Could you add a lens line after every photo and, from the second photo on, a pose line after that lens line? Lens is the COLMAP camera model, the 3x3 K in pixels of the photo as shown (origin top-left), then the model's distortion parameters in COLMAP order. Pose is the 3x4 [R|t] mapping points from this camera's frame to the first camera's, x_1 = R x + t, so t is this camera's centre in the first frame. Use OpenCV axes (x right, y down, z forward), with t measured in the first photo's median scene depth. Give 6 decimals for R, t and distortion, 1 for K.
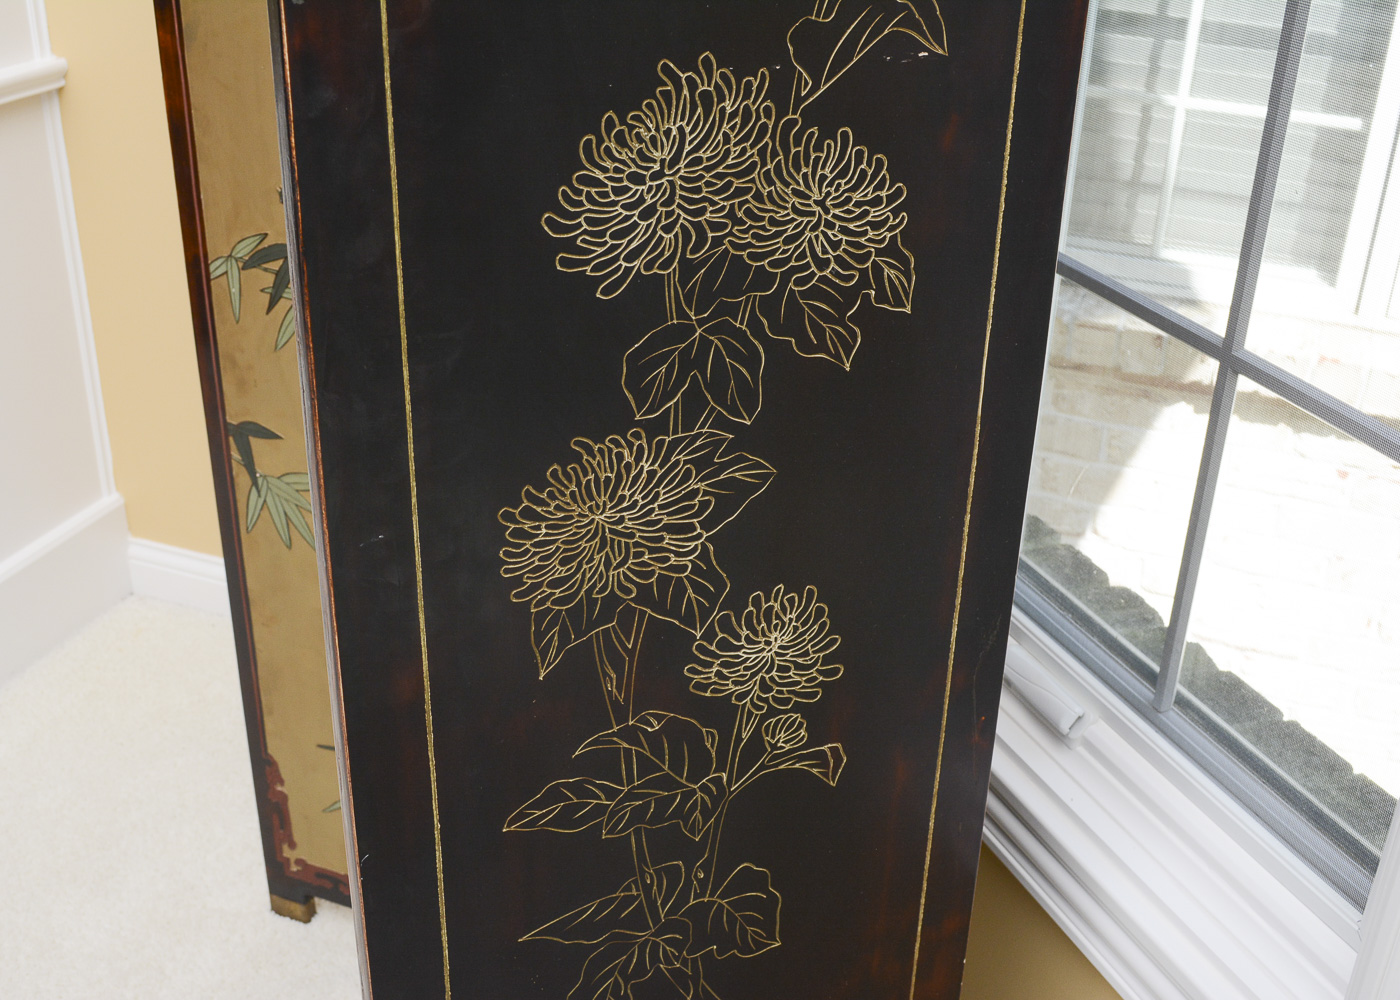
lens RADIAL K [[1609.4, 0, 698.1], [0, 1609.4, 496.8], [0, 0, 1]] dist [-0.034899, 0.000000]
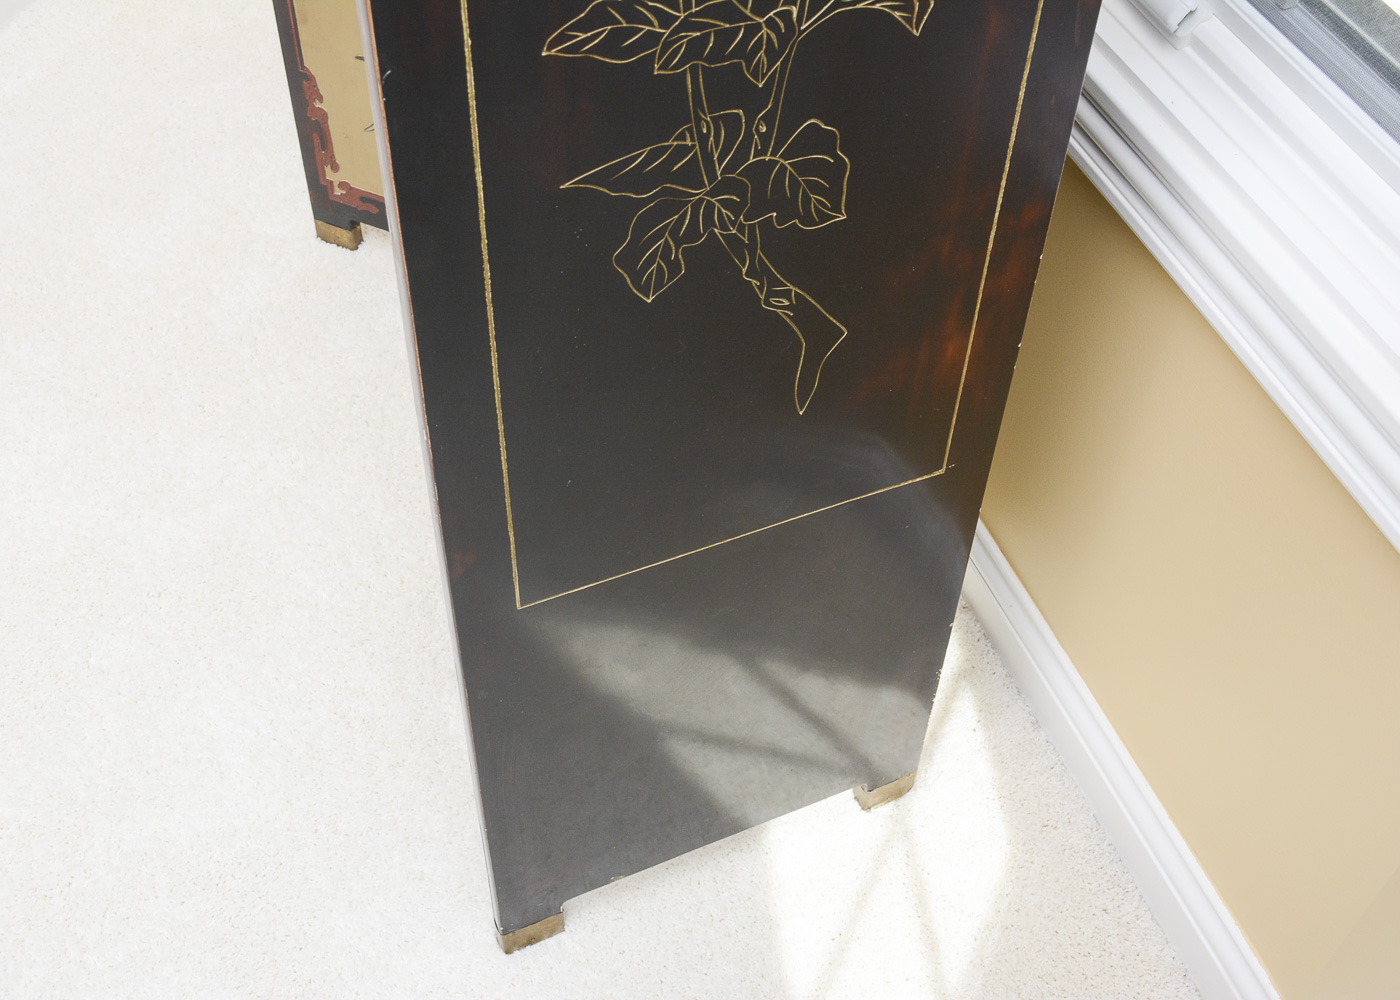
lens RADIAL K [[1609.4, 0, 705.7], [0, 1609.4, 496.7], [0, 0, 1]] dist [-0.034899, 0.000000]
pose [[0.998846, 0.040965, -0.025075, 0.000780], [-0.029541, 0.935625, 0.351759, 0.114541], [0.037871, -0.350612, 0.935755, 0.083520]]
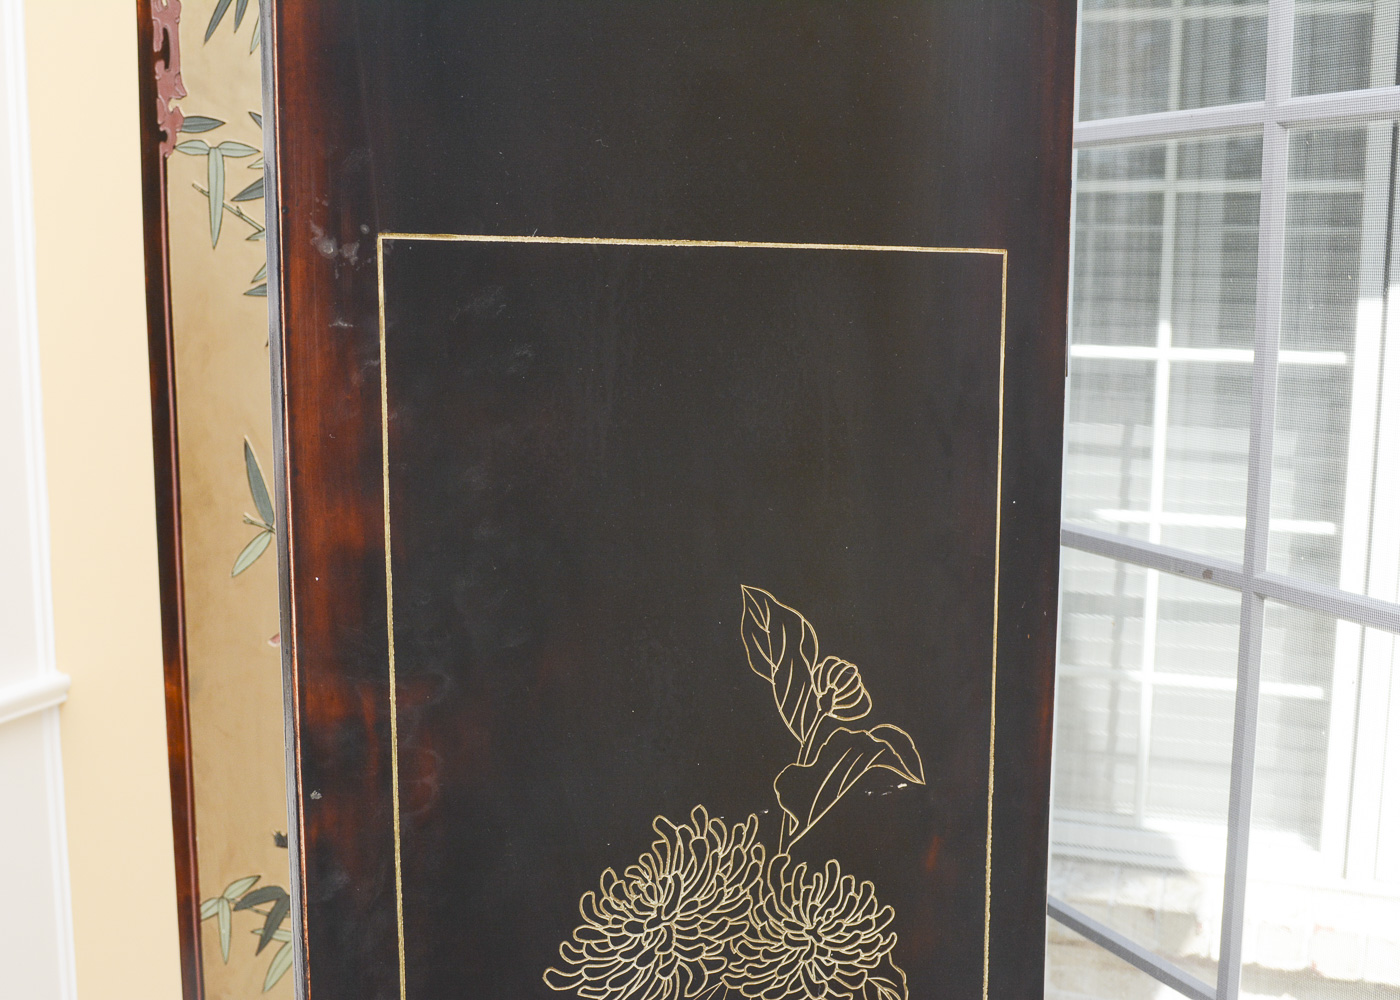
lens RADIAL K [[1609.4, 0, 700.5], [0, 1609.4, 501.7], [0, 0, 1]] dist [-0.034899, 0.000000]
pose [[0.999469, -0.027755, 0.017098, -0.004445], [0.031714, 0.949215, -0.313025, -0.099979], [-0.007542, 0.313401, 0.949591, -0.051390]]
